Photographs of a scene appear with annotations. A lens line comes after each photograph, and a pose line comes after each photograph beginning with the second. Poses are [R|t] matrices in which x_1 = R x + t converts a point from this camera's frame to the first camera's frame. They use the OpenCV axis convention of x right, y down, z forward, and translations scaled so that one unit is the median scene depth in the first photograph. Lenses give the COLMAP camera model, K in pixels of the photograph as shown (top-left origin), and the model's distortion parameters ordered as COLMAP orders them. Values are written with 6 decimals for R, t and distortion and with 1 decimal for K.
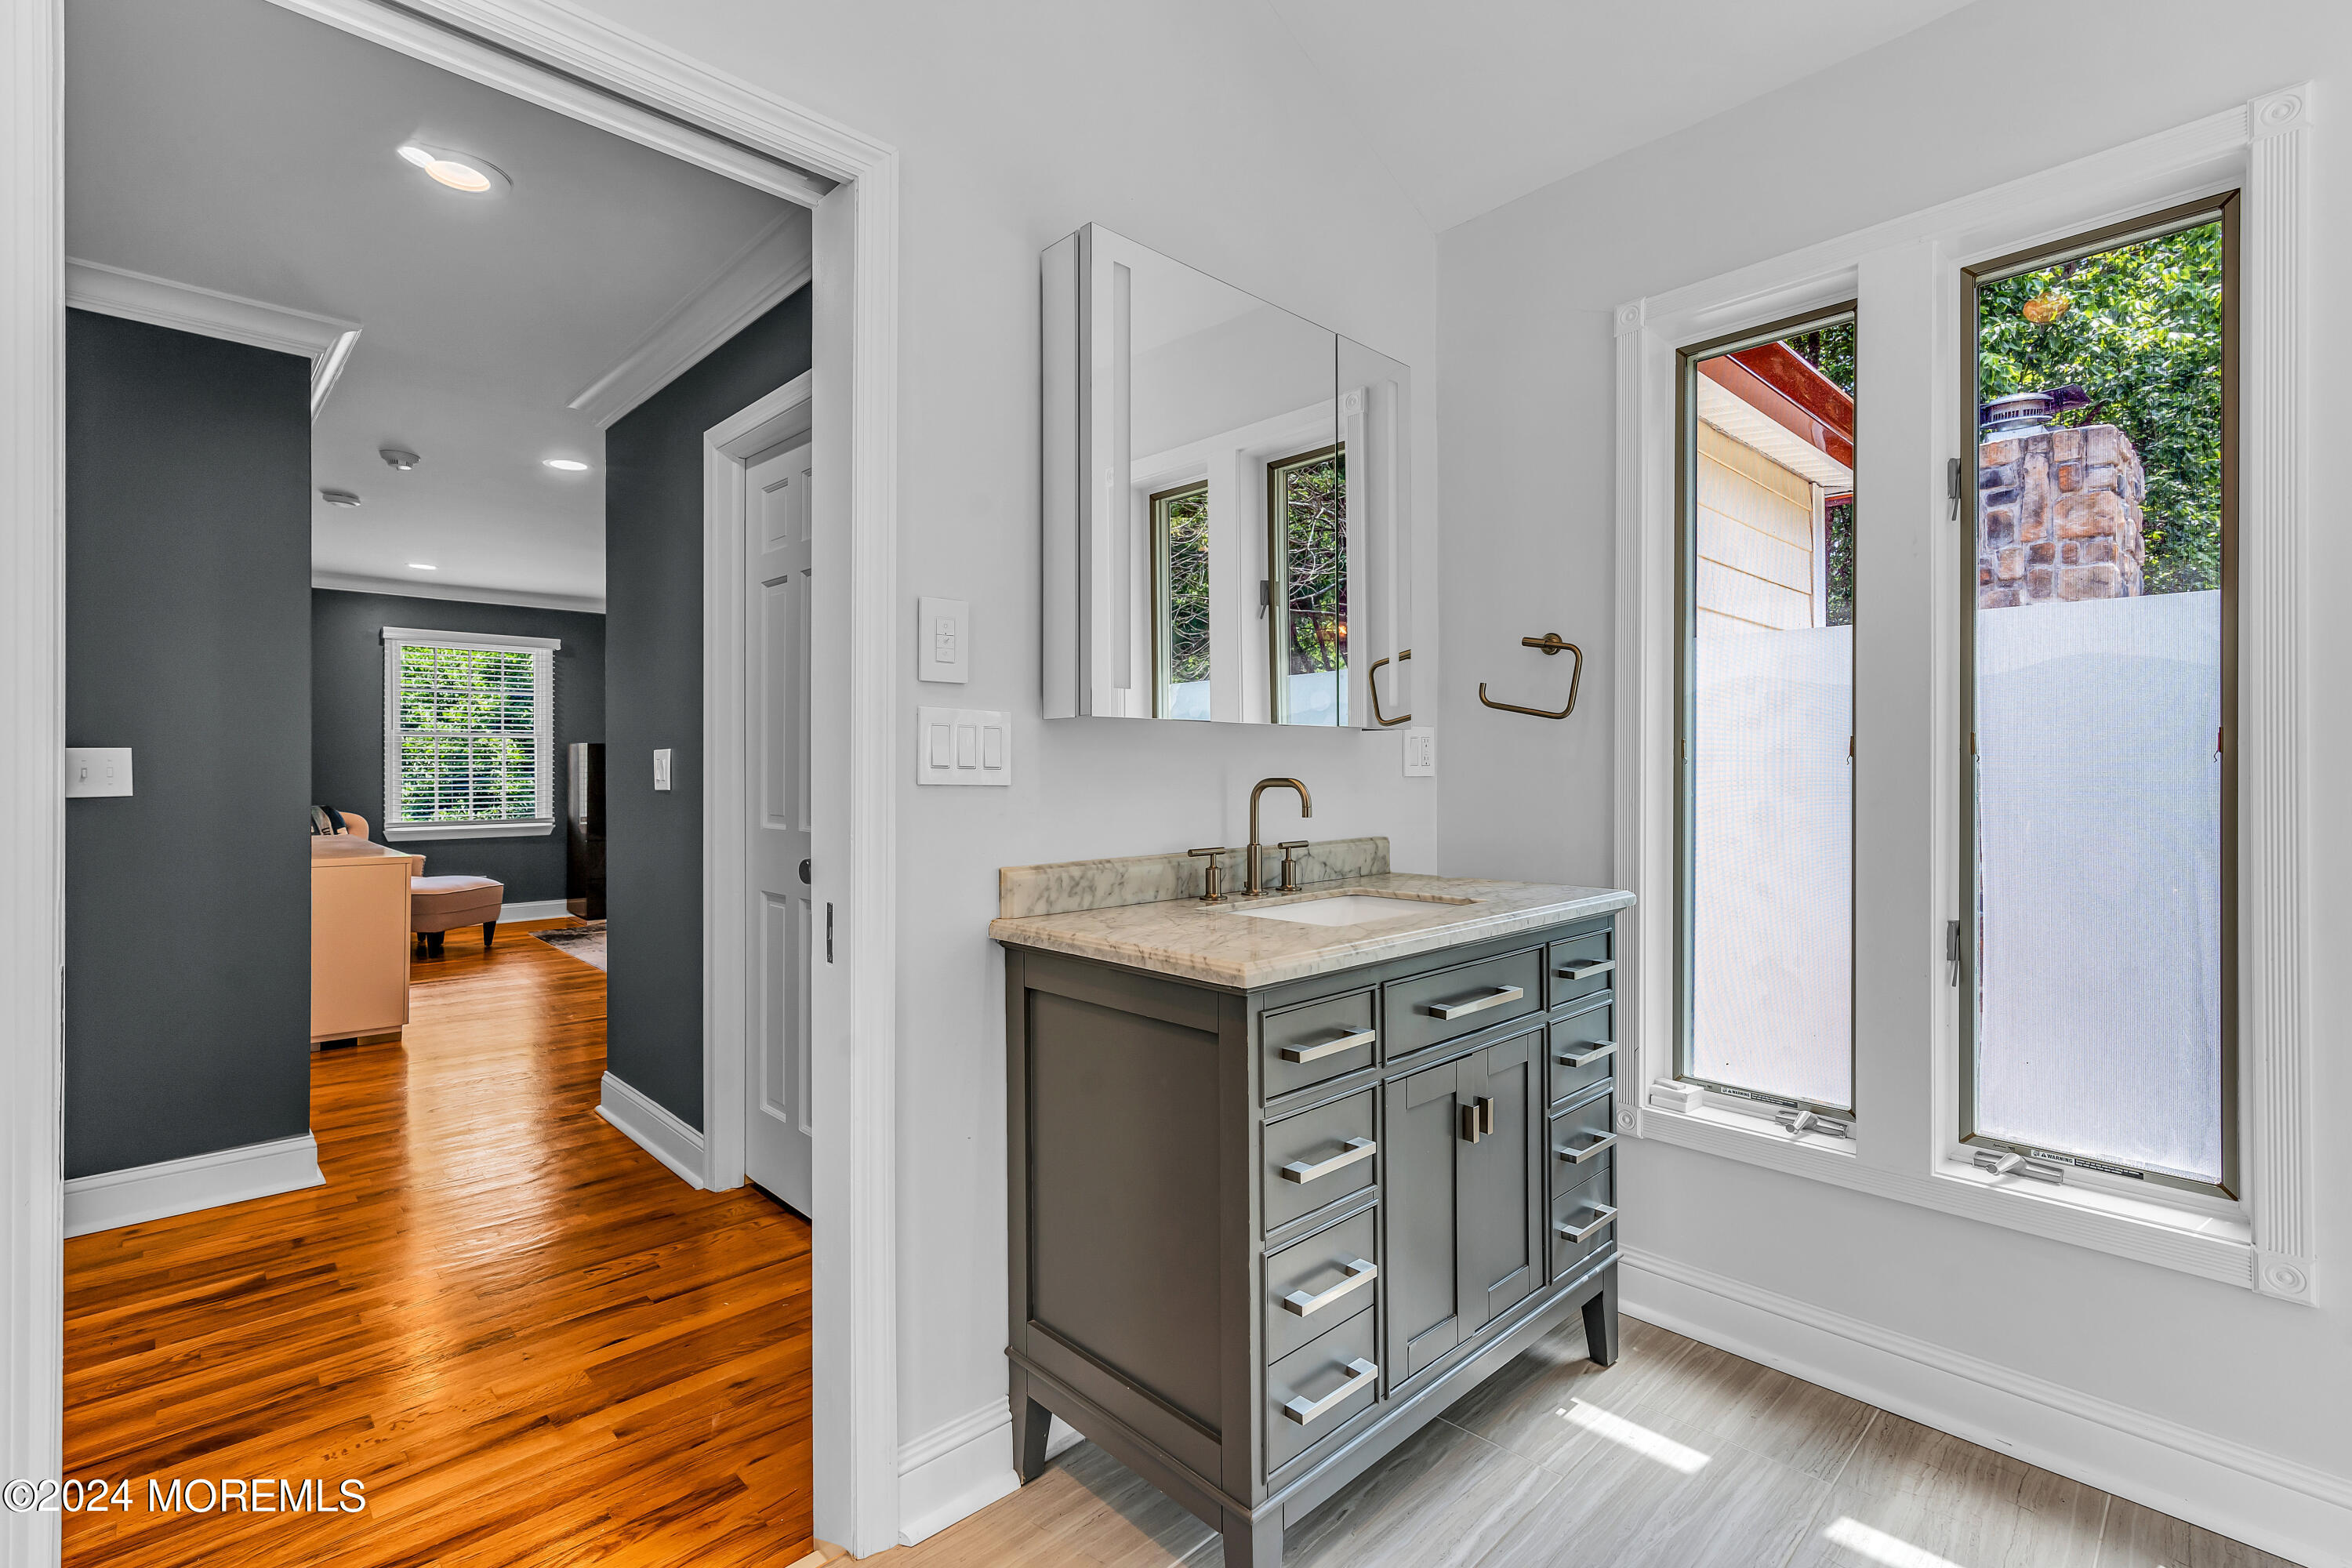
lens RADIAL K [[1047.7, 0, 1162.4], [0, 1047.7, 771.6], [0, 0, 1]] dist [-0.002123, 0.000670]
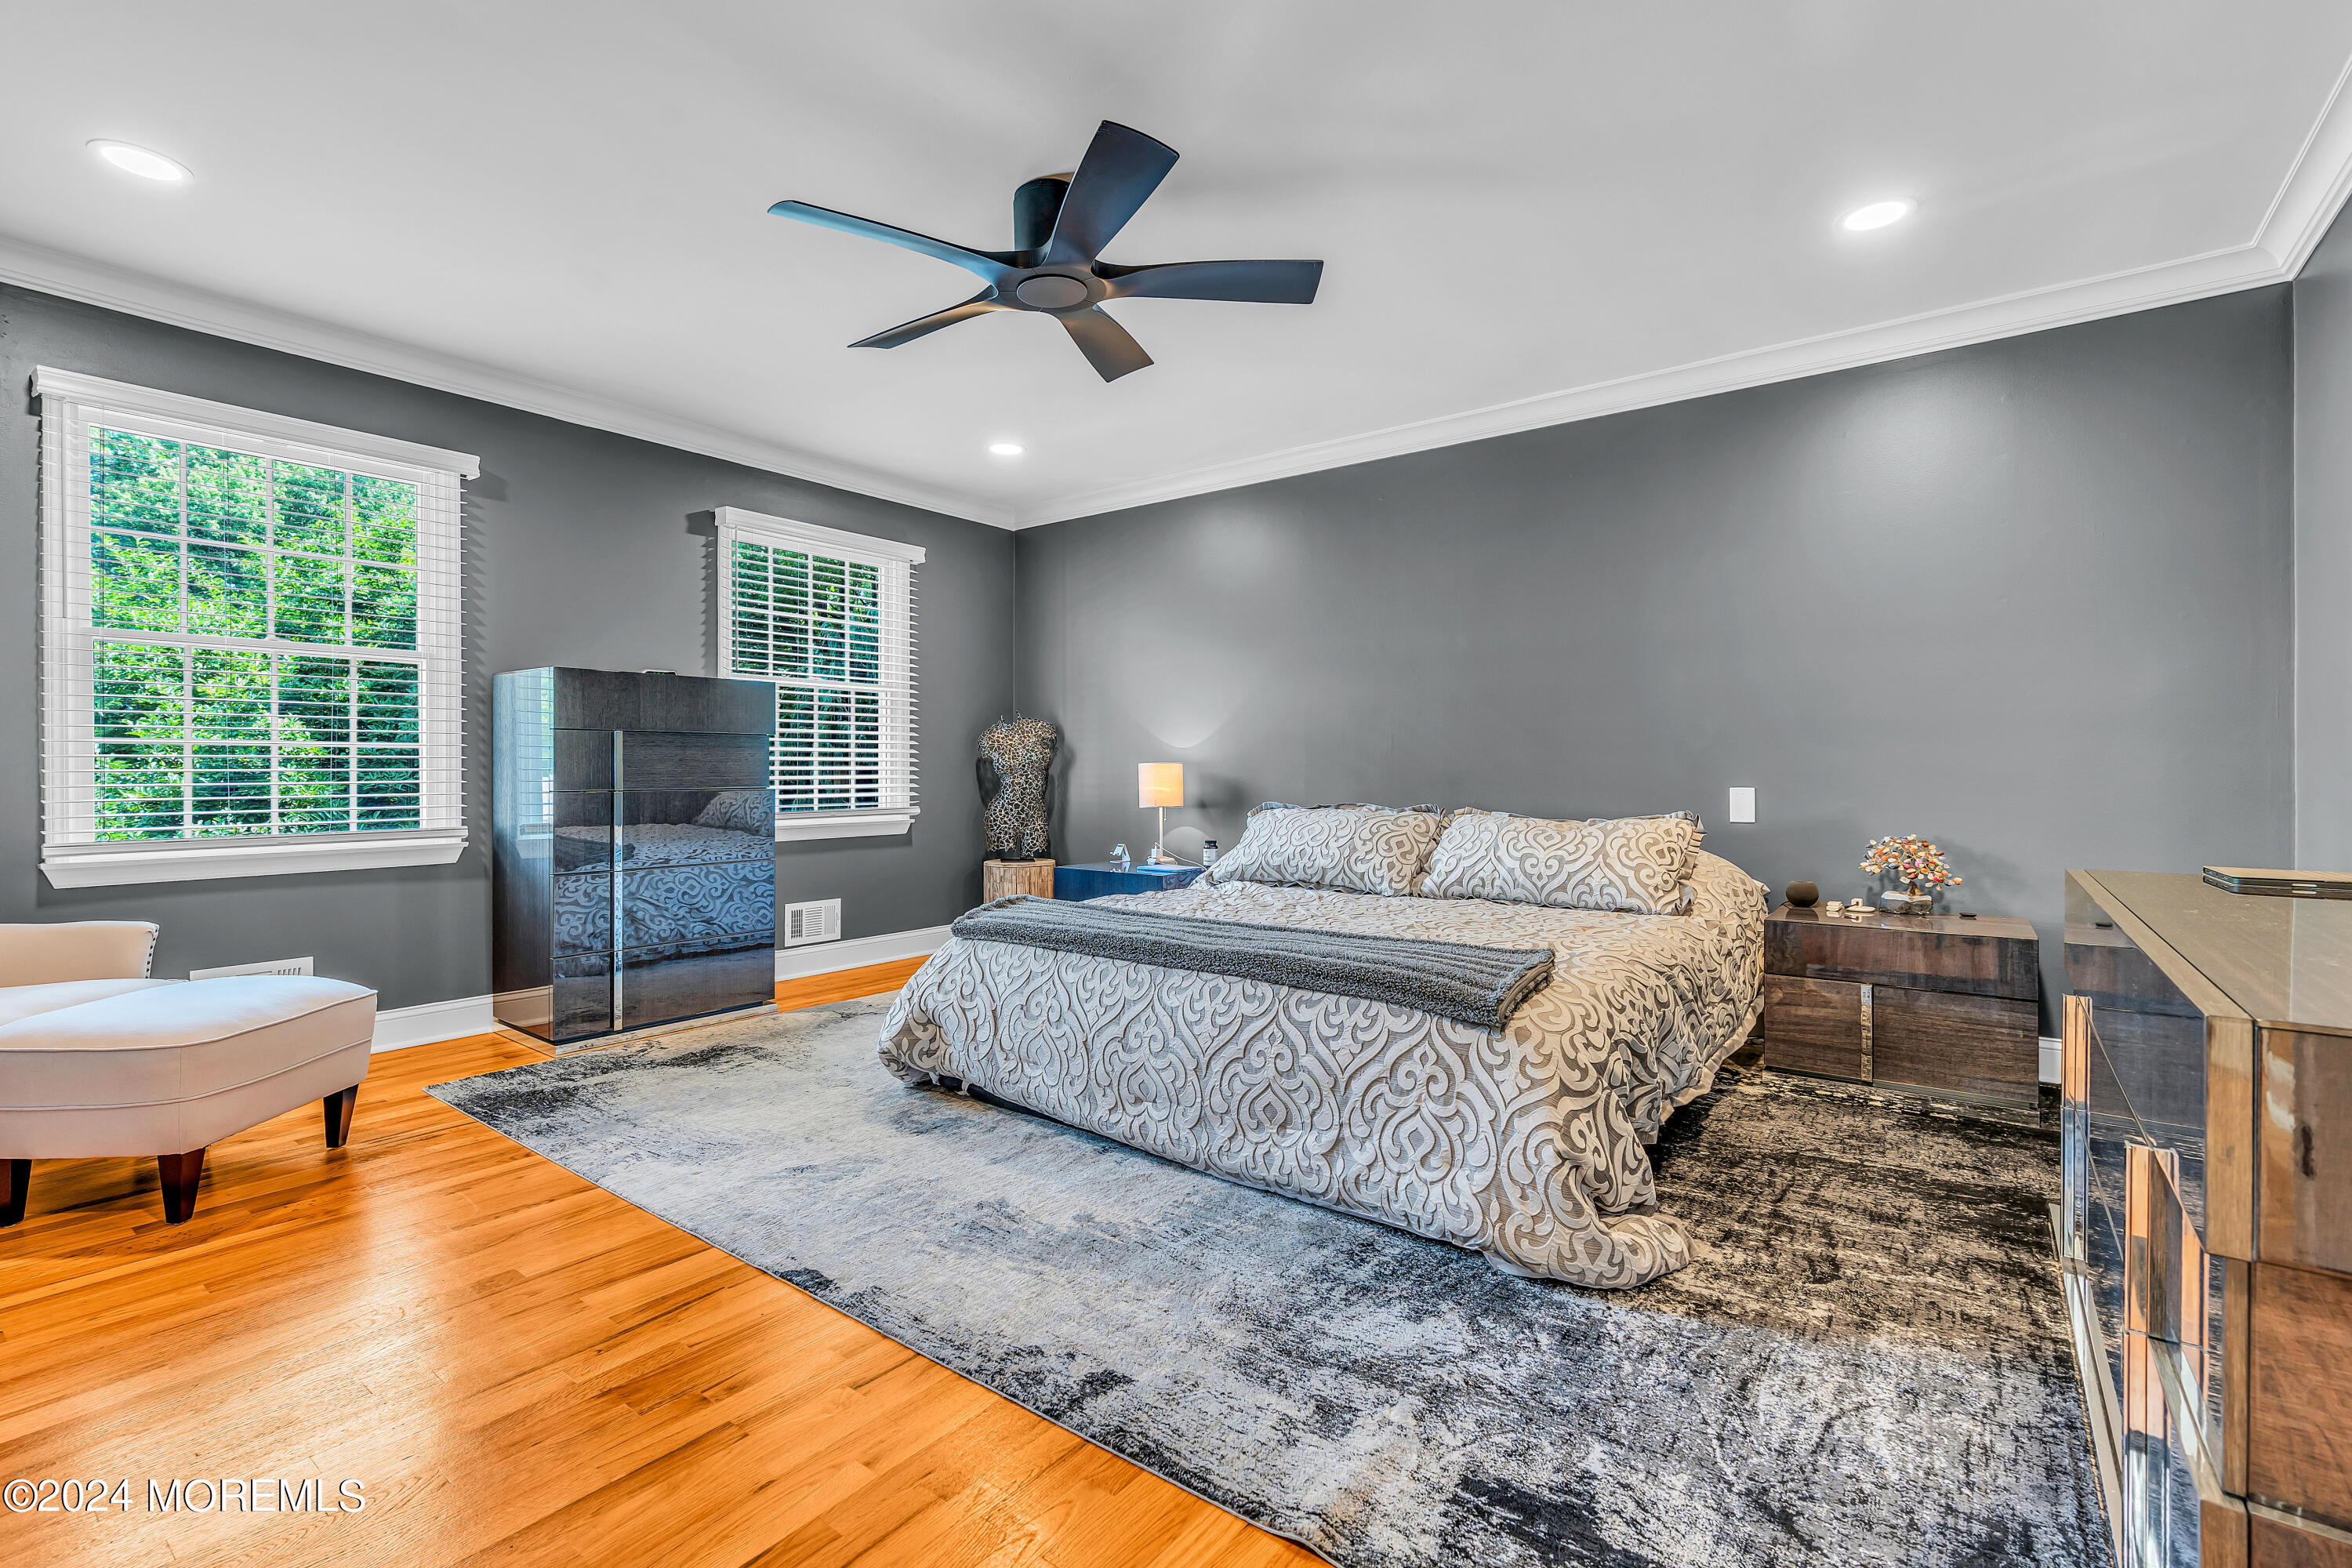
lens RADIAL K [[1047.7, 0, 1188.2], [0, 1047.7, 783.4], [0, 0, 1]] dist [-0.002123, 0.000670]
pose [[0.987684, -0.002534, 0.156441, -0.327964], [0.001940, 0.999990, 0.003950, 0.022621], [-0.156450, -0.003598, 0.987679, 0.472828]]
